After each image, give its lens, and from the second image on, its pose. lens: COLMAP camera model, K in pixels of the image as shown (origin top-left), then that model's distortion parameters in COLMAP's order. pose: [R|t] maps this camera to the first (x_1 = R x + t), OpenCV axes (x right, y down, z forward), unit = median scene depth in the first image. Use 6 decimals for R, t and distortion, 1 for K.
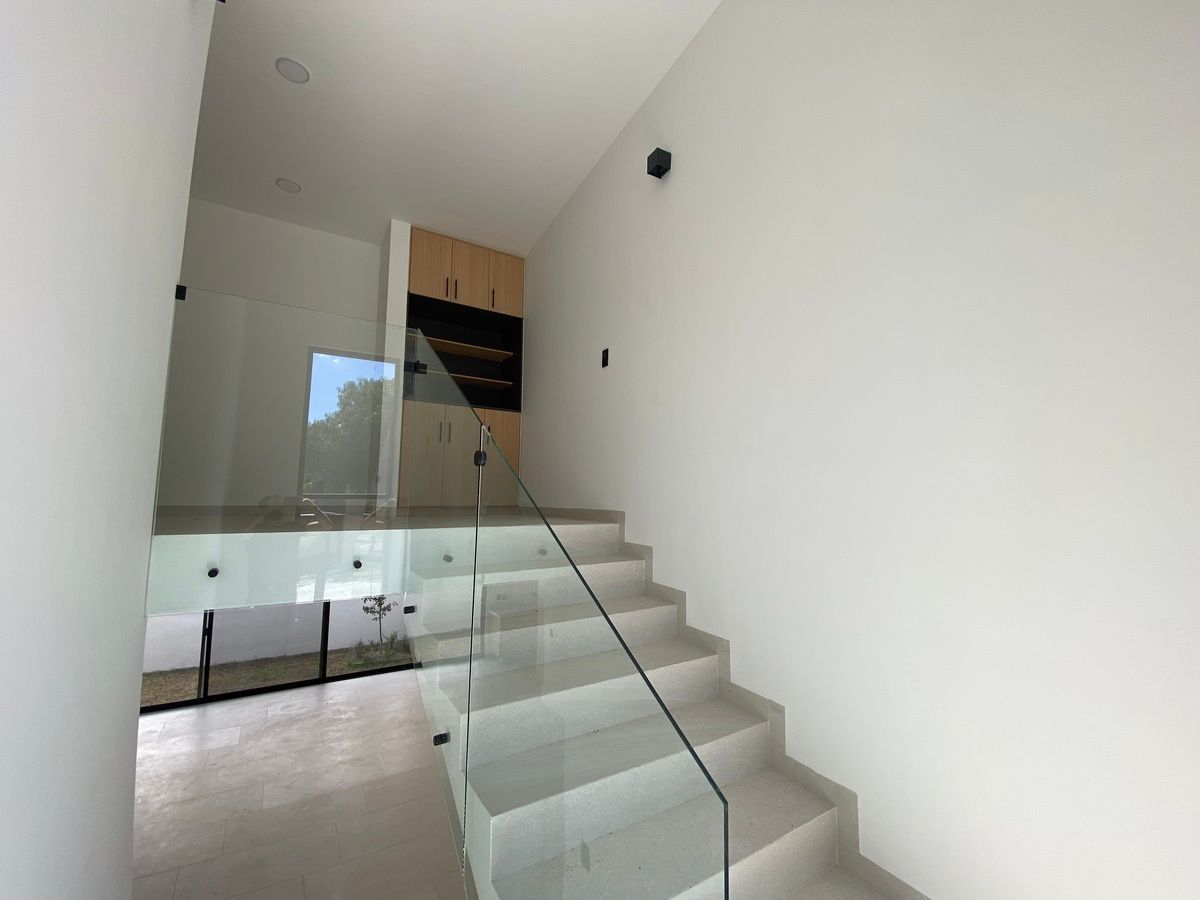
lens RADIAL K [[482.8, 0, 595.9], [0, 482.8, 451.9], [0, 0, 1]] dist [0.019997, -0.019537]
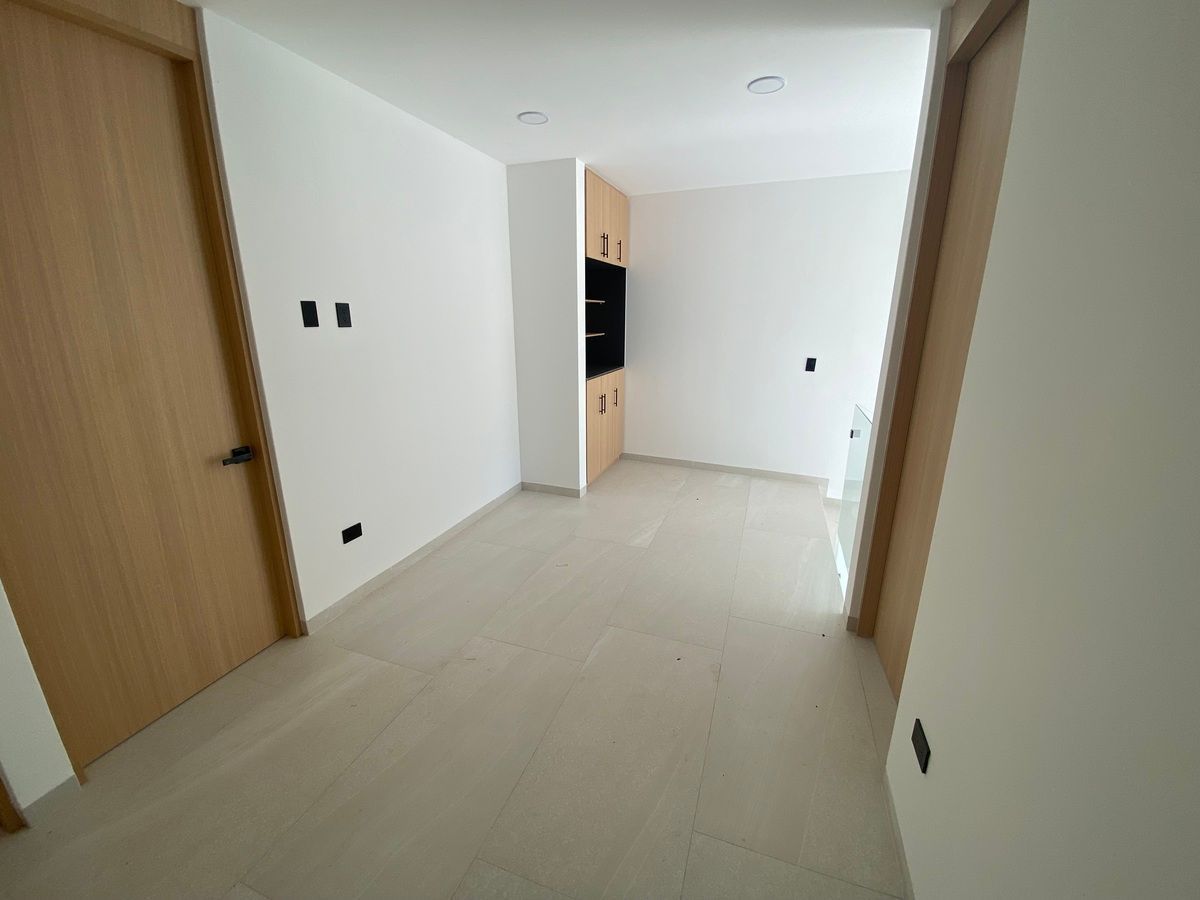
lens RADIAL K [[482.8, 0, 595.9], [0, 482.8, 451.9], [0, 0, 1]] dist [0.019997, -0.019537]
pose [[0.790628, -0.181553, 0.584762, -0.902292], [-0.049268, 0.933070, 0.356306, -0.297254], [-0.610312, -0.310515, 0.728766, 0.229882]]
